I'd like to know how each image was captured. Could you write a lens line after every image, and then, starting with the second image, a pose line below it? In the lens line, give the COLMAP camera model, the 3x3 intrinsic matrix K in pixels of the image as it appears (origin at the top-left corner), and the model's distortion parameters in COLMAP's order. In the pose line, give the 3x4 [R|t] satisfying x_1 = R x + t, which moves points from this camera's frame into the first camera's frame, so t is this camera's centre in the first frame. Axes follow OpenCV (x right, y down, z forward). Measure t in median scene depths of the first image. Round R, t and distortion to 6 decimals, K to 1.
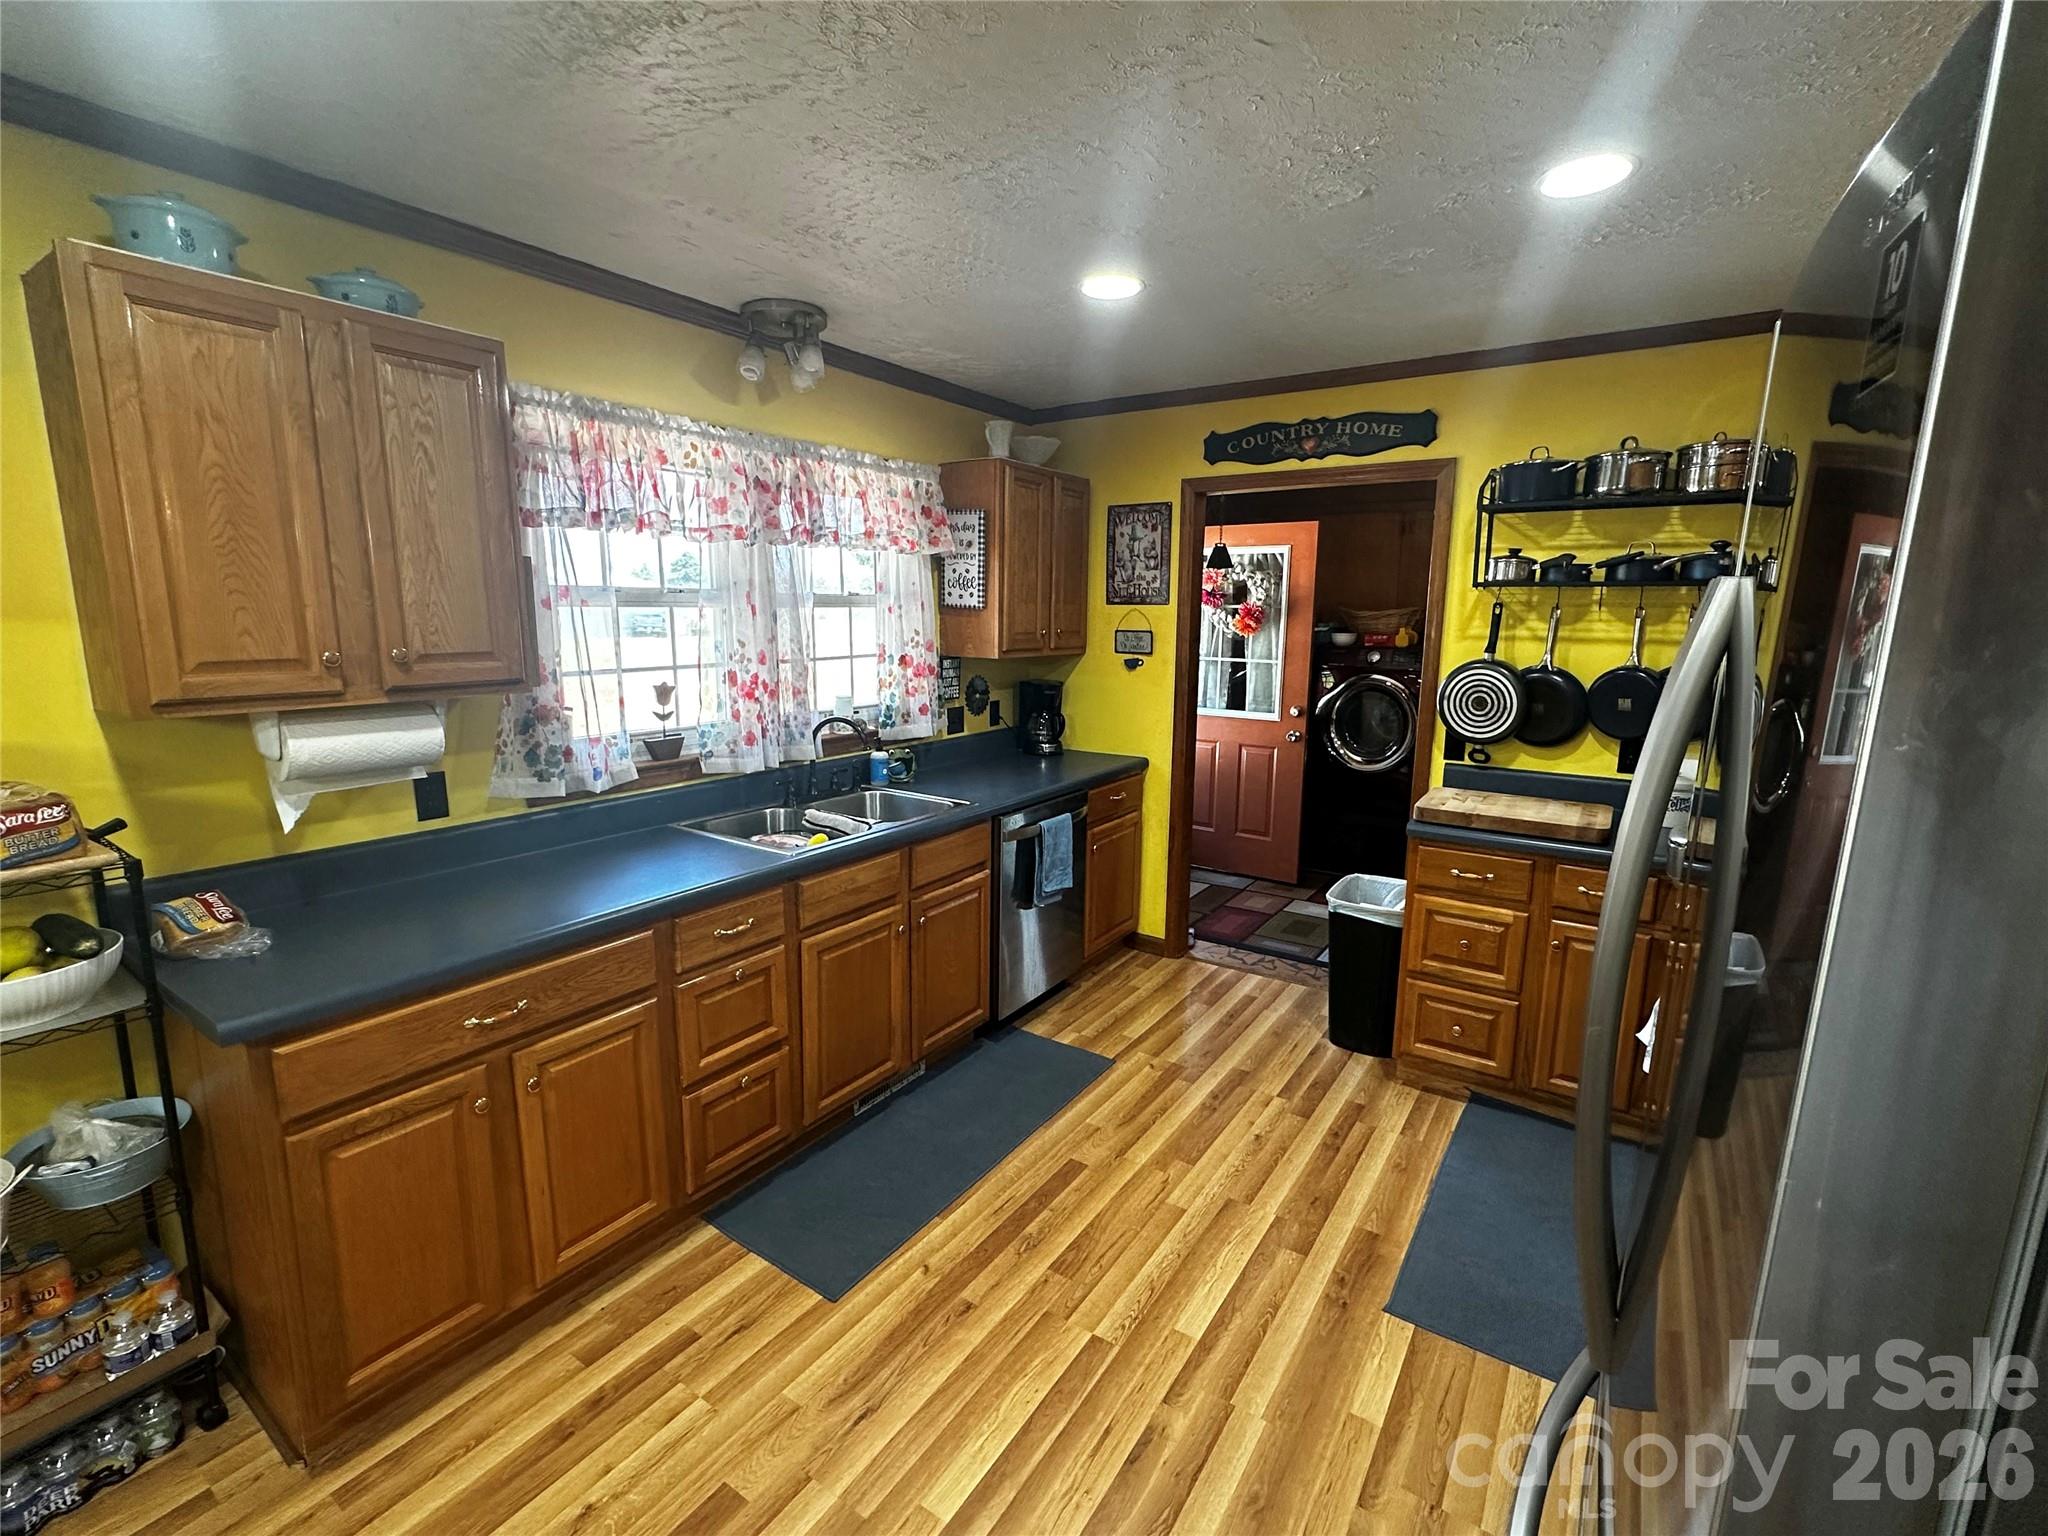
lens RADIAL K [[911.8, 0, 1028.0], [0, 911.8, 769.9], [0, 0, 1]] dist [-0.004469, 0.000126]
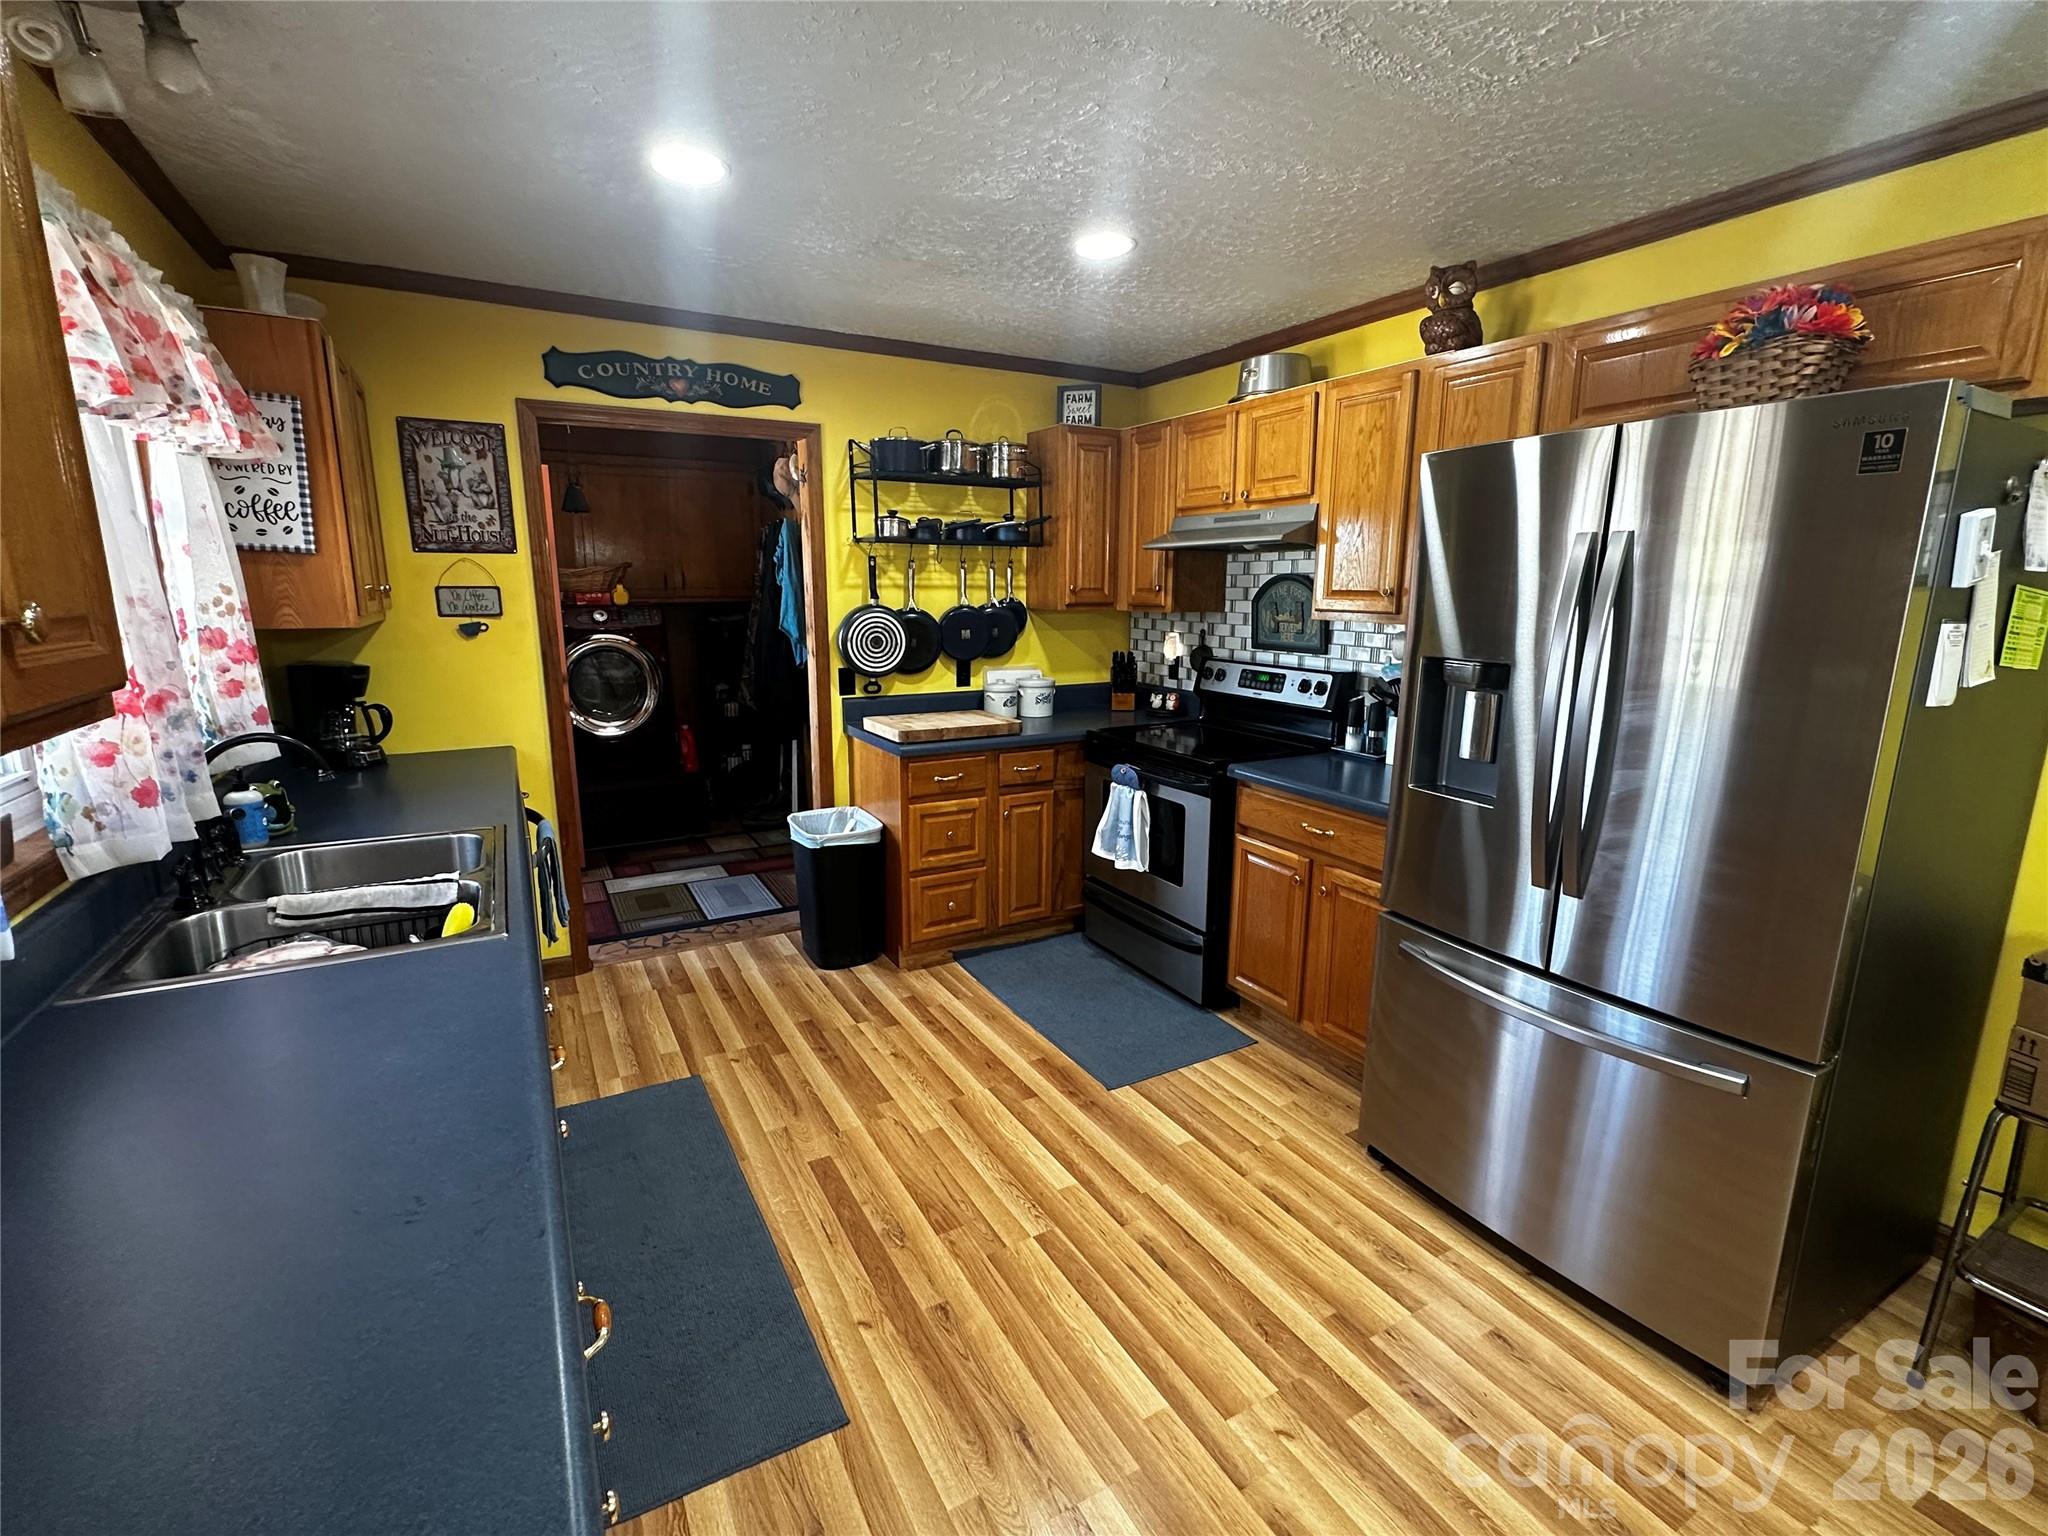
lens RADIAL K [[911.8, 0, 1023.7], [0, 911.8, 768.5], [0, 0, 1]] dist [-0.004469, 0.000126]
pose [[0.447667, -0.184253, 0.875012, -0.502801], [0.154158, 0.979792, 0.127447, -0.035471], [-0.880812, 0.077836, 0.467024, 0.309267]]
